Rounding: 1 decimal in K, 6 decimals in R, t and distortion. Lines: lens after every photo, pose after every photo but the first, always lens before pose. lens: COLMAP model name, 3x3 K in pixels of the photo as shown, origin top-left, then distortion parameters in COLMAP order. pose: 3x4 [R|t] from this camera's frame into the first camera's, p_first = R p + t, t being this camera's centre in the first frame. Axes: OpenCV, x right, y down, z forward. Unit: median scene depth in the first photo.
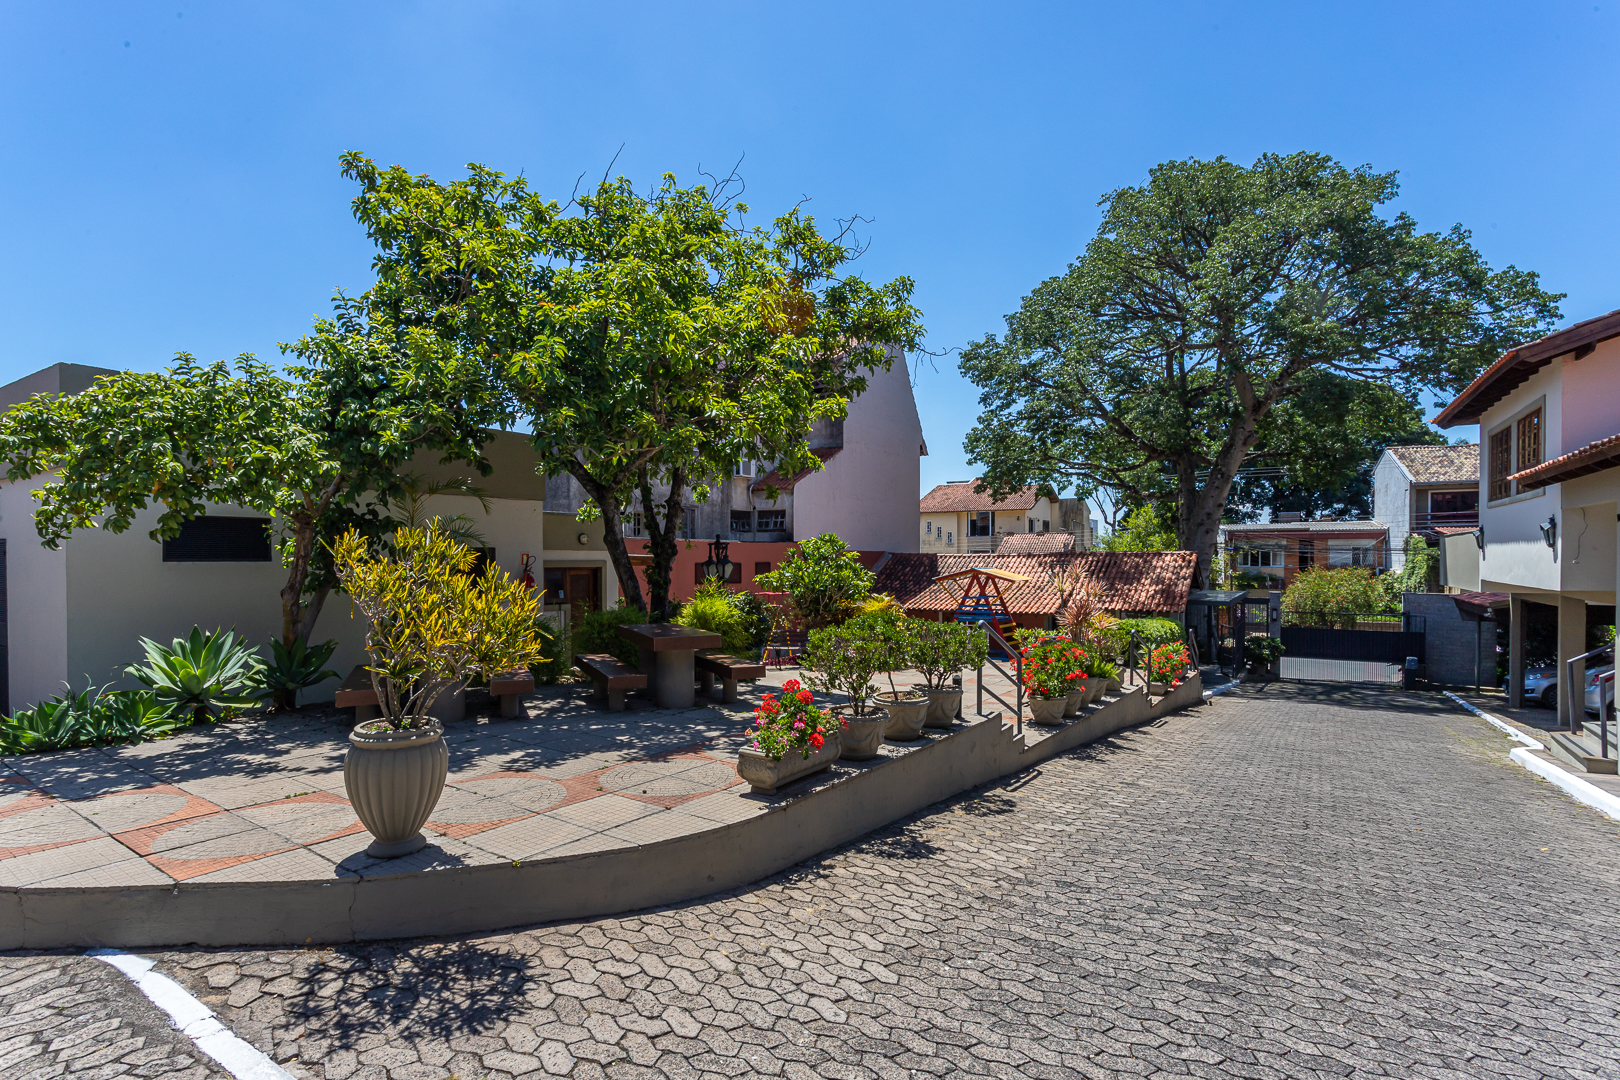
lens RADIAL K [[780.0, 0, 820.0], [0, 780.0, 568.8], [0, 0, 1]] dist [-0.000005, 0.000221]
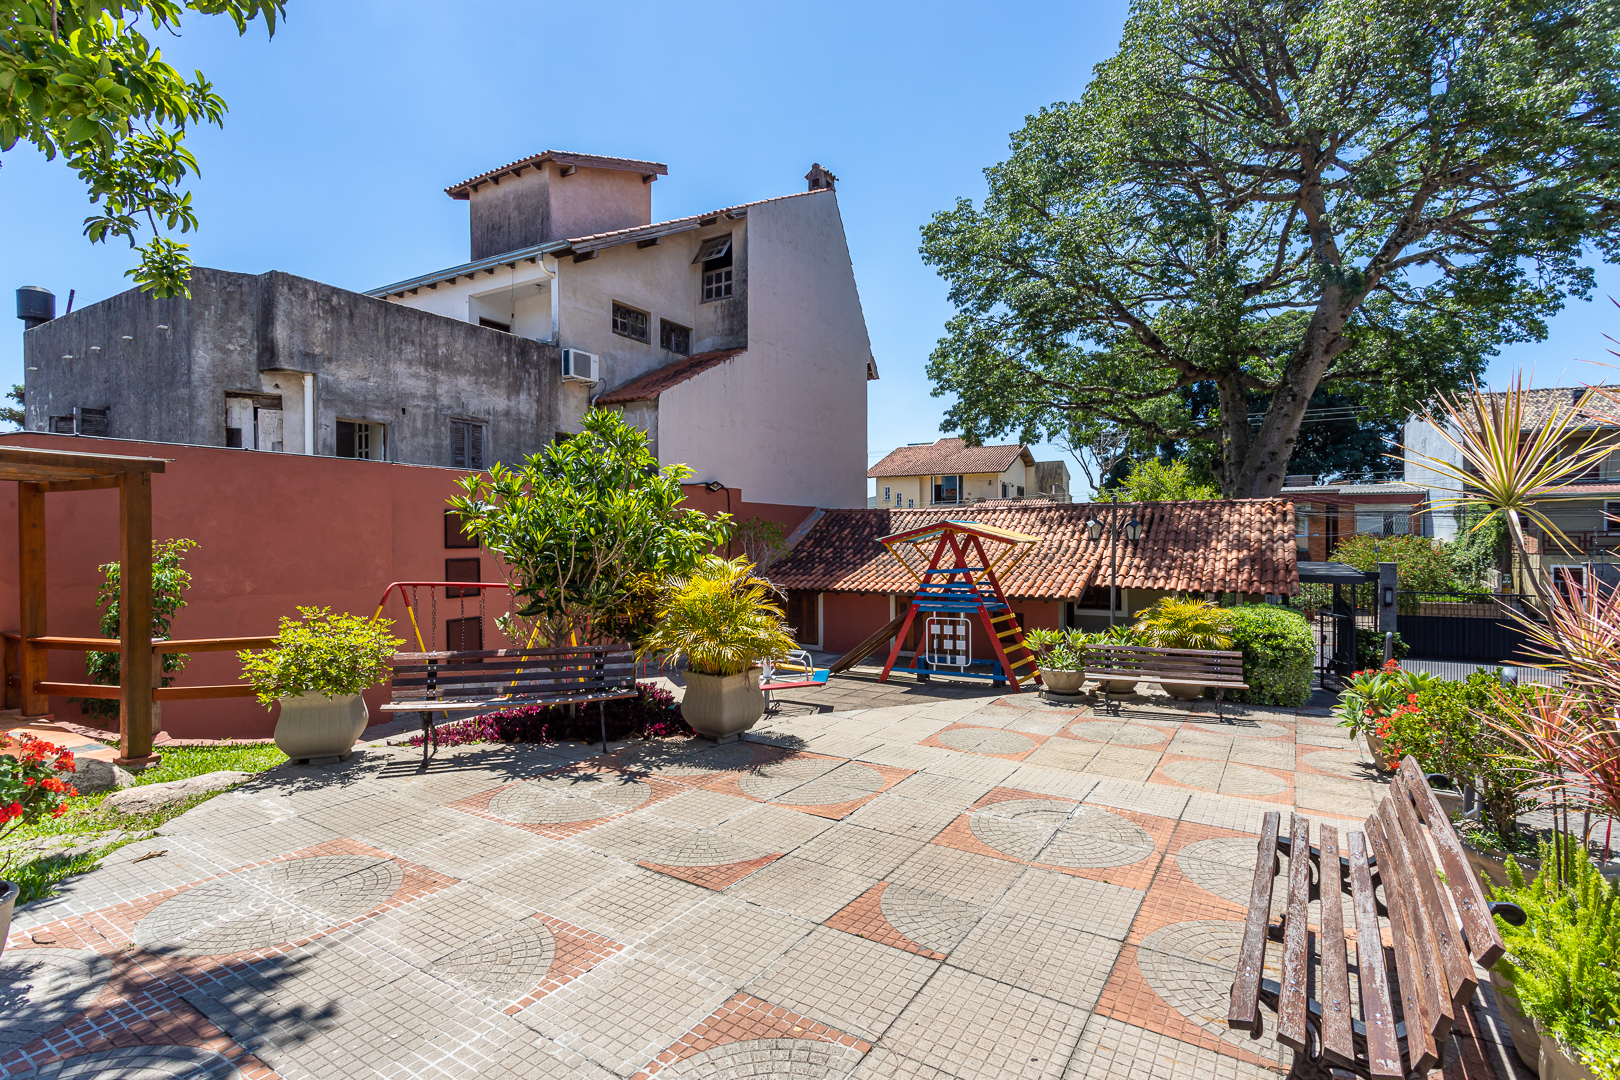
lens RADIAL K [[768.0, 0, 810.0], [0, 768.0, 540.0], [0, 0, 1]] dist [-0.001011, 0.000554]
pose [[0.999510, -0.001500, 0.031276, 0.068164], [0.001806, 0.999951, -0.009762, 0.016683], [-0.031260, 0.009814, 0.999463, 0.375469]]
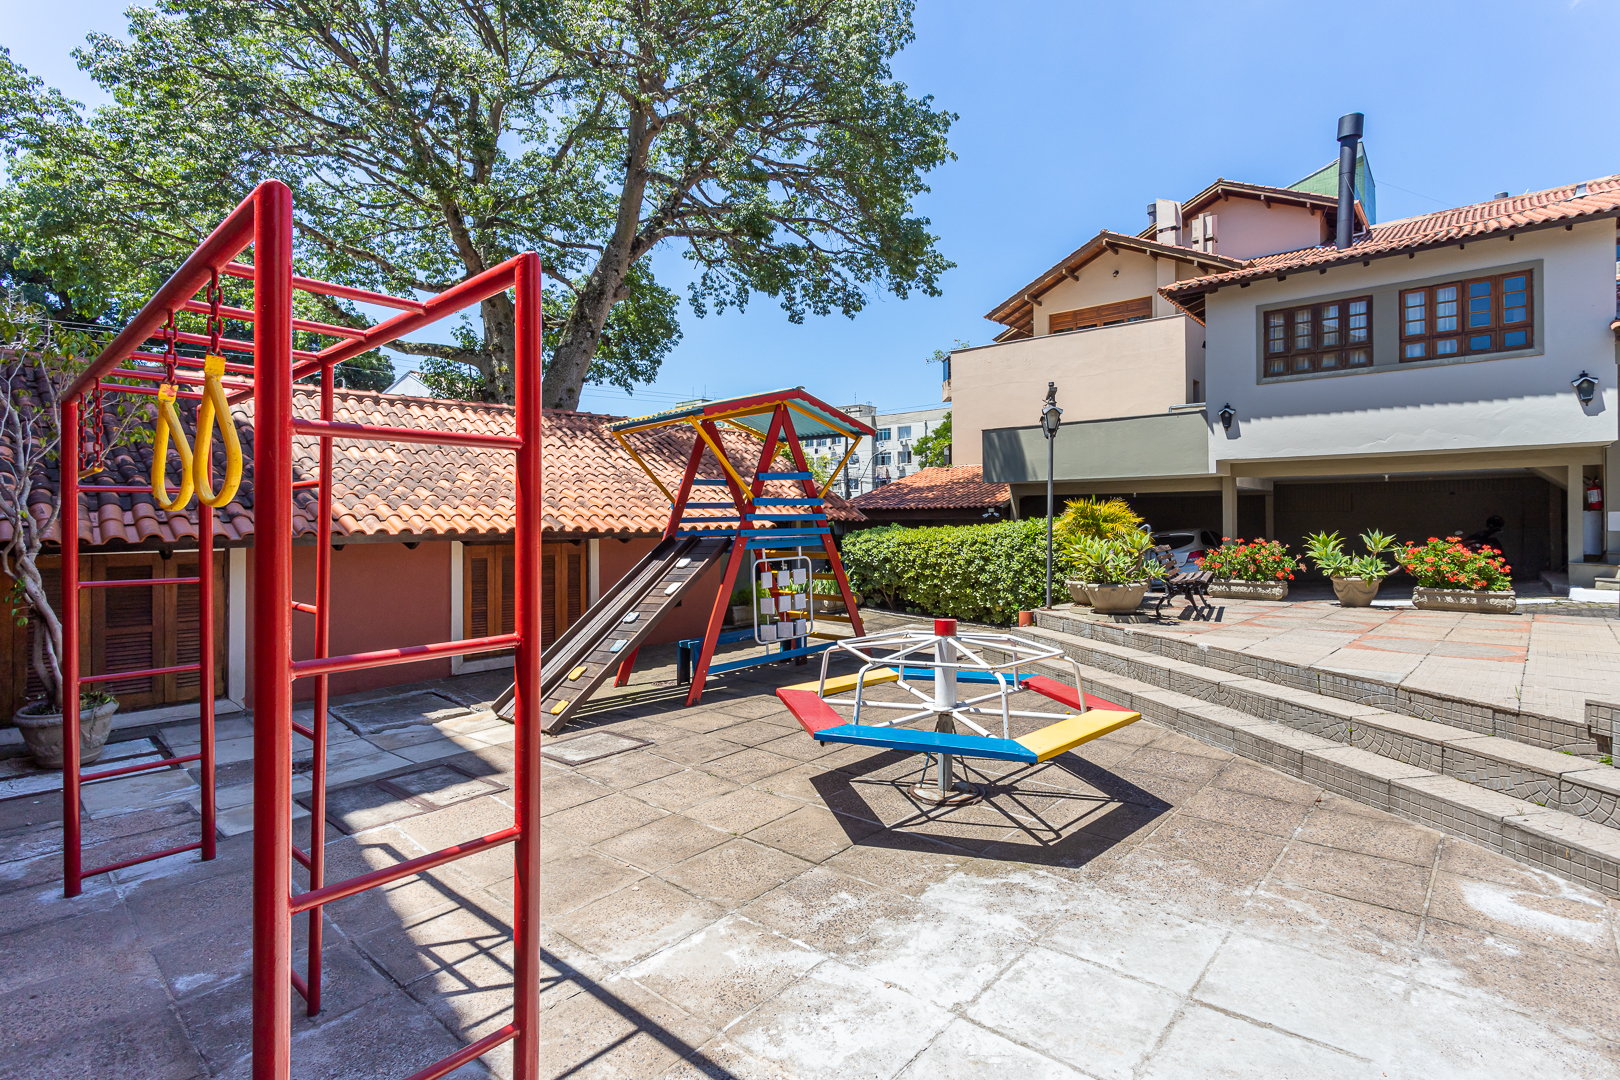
lens RADIAL K [[779.2, 0, 823.0], [0, 779.2, 516.3], [0, 0, 1]] dist [-0.001782, 0.000002]
pose [[0.154278, 0.006830, 0.988004, -0.117562], [0.019705, 0.999756, -0.009988, 0.051028], [-0.987831, 0.021010, 0.154106, 0.821857]]
